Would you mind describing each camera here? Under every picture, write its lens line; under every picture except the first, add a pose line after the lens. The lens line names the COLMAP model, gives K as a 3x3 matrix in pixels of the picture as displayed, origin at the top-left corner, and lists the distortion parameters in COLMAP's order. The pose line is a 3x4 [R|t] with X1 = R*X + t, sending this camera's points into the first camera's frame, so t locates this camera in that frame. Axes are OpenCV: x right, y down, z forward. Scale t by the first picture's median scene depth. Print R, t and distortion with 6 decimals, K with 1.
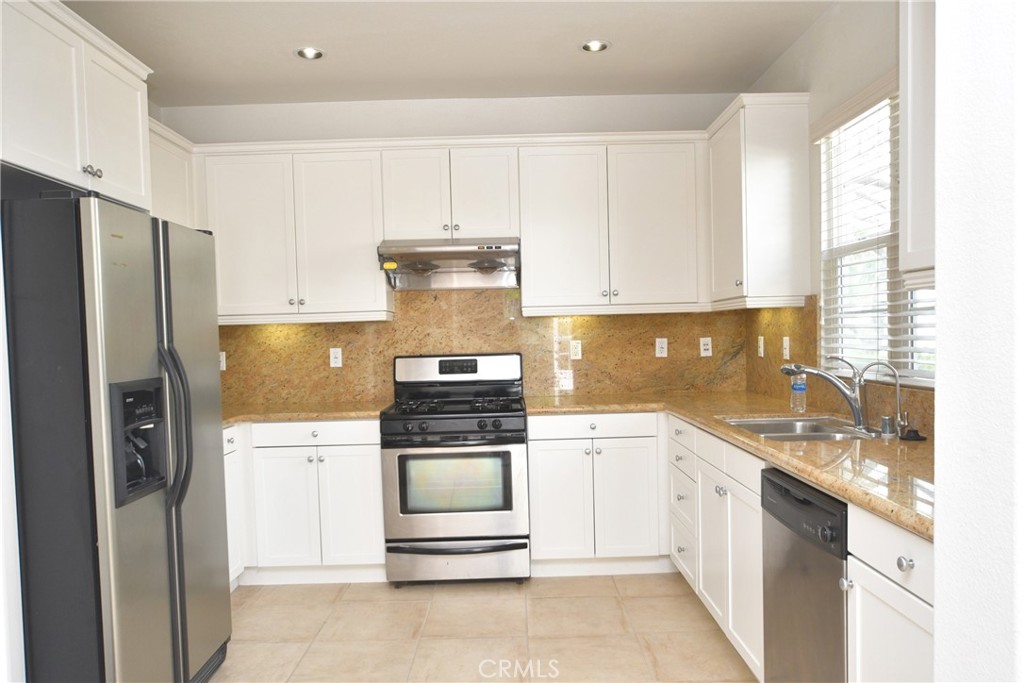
lens RADIAL K [[771.0, 0, 513.8], [0, 771.0, 368.6], [0, 0, 1]] dist [-0.064700, 0.096917]
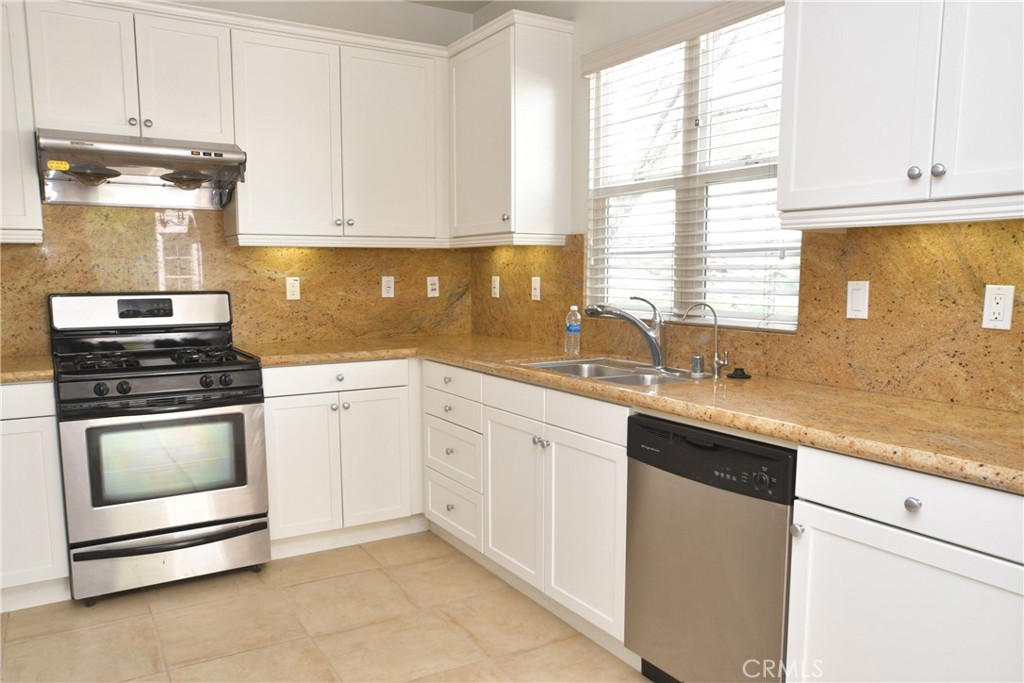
lens RADIAL K [[771.0, 0, 513.8], [0, 771.0, 368.6], [0, 0, 1]] dist [-0.064700, 0.096917]
pose [[0.856647, -0.039604, 0.514380, -0.170566], [0.001775, 0.997270, 0.073826, 0.002235], [-0.515900, -0.062330, 0.854378, 0.169181]]
